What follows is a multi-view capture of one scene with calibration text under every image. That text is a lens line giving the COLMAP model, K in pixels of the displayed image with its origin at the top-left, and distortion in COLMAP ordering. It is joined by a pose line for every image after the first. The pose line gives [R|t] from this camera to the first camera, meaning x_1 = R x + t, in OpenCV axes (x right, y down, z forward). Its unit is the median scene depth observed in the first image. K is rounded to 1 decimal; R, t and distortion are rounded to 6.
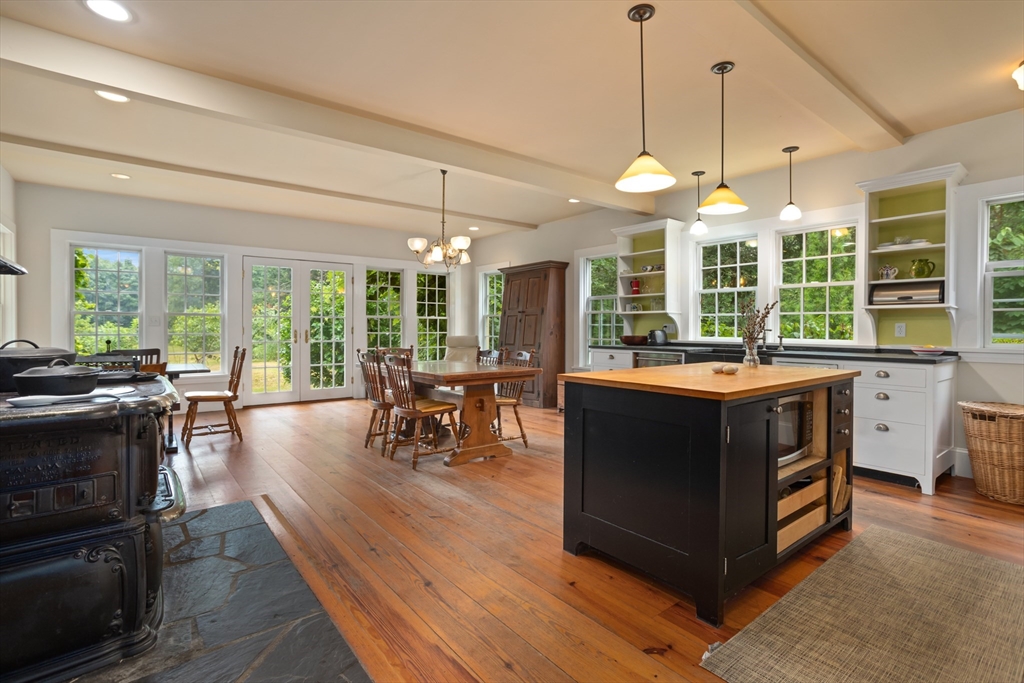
lens RADIAL K [[489.7, 0, 516.4], [0, 489.7, 332.1], [0, 0, 1]] dist [-0.001802, -0.000117]
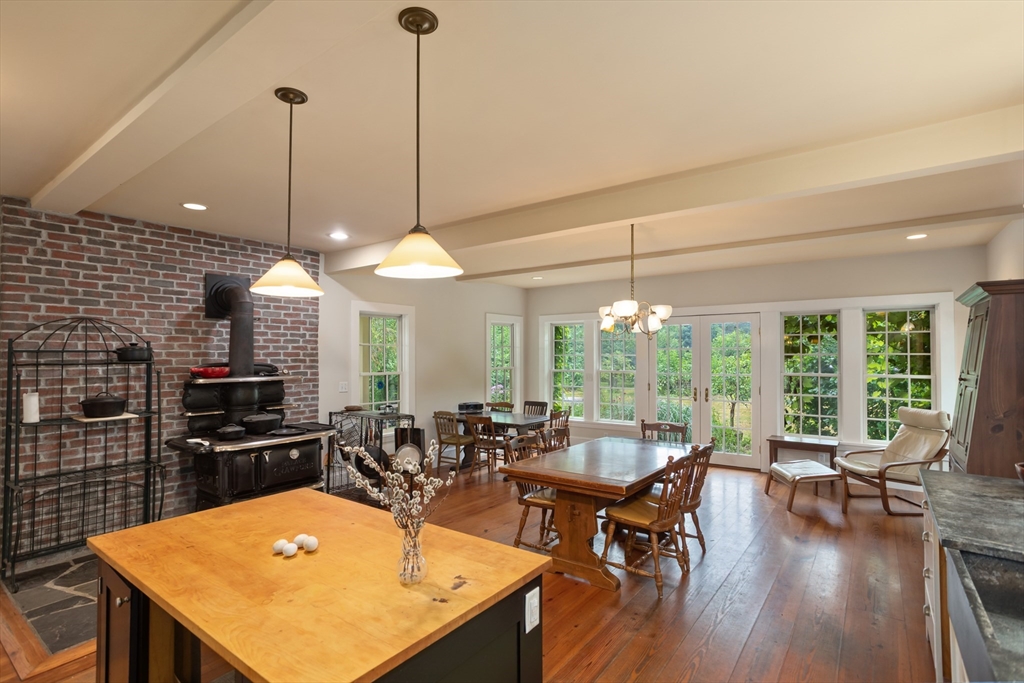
lens RADIAL K [[489.7, 0, 516.4], [0, 489.7, 332.1], [0, 0, 1]] dist [-0.001802, -0.000117]
pose [[0.253433, -0.034503, -0.966737, 0.590630], [-0.004637, 0.999309, -0.036882, -0.104959], [0.967342, 0.013830, 0.253098, 0.553979]]
